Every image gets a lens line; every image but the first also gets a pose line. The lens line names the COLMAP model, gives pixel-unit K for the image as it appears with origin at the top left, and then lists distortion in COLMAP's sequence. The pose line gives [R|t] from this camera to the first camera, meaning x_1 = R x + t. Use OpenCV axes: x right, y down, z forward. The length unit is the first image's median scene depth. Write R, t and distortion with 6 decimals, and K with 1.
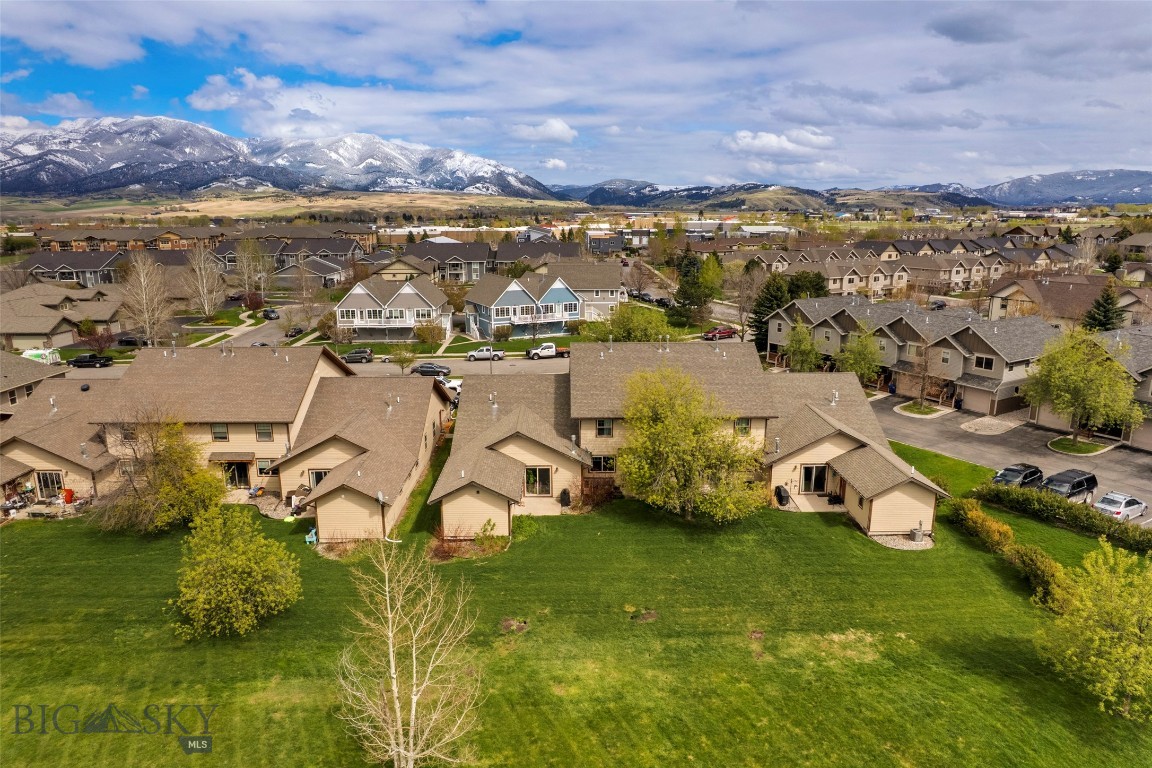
lens RADIAL K [[739.4, 0, 578.2], [0, 739.4, 382.0], [0, 0, 1]] dist [-0.082505, 0.076699]
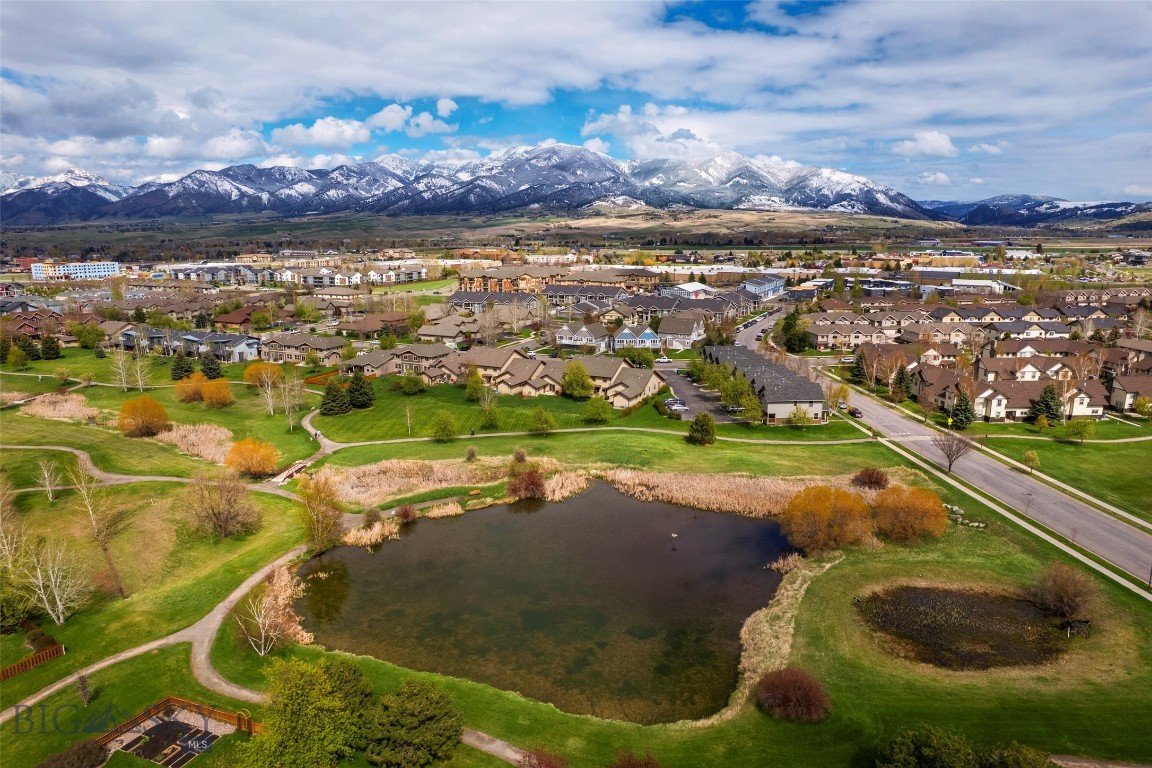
lens RADIAL K [[739.4, 0, 578.2], [0, 739.4, 382.0], [0, 0, 1]] dist [-0.082505, 0.076699]
pose [[0.887101, 0.096978, -0.451273, 1.335327], [-0.105642, 0.994386, 0.006025, 0.047851], [0.449324, 0.042329, 0.892366, -1.770919]]
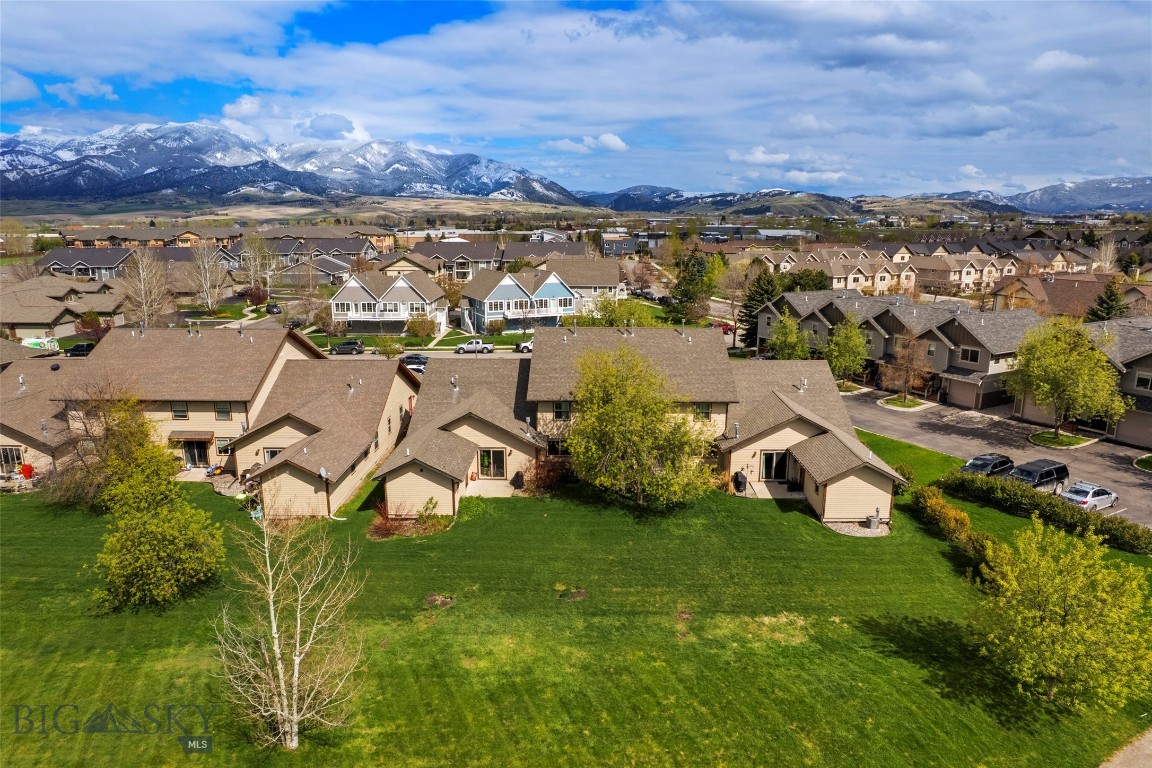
lens RADIAL K [[739.4, 0, 578.2], [0, 739.4, 382.0], [0, 0, 1]] dist [-0.082505, 0.076699]
pose [[0.999456, 0.011064, -0.031083, 0.065966], [-0.011310, 0.999906, -0.007746, 0.023149], [0.030994, 0.008093, 0.999487, 0.011157]]
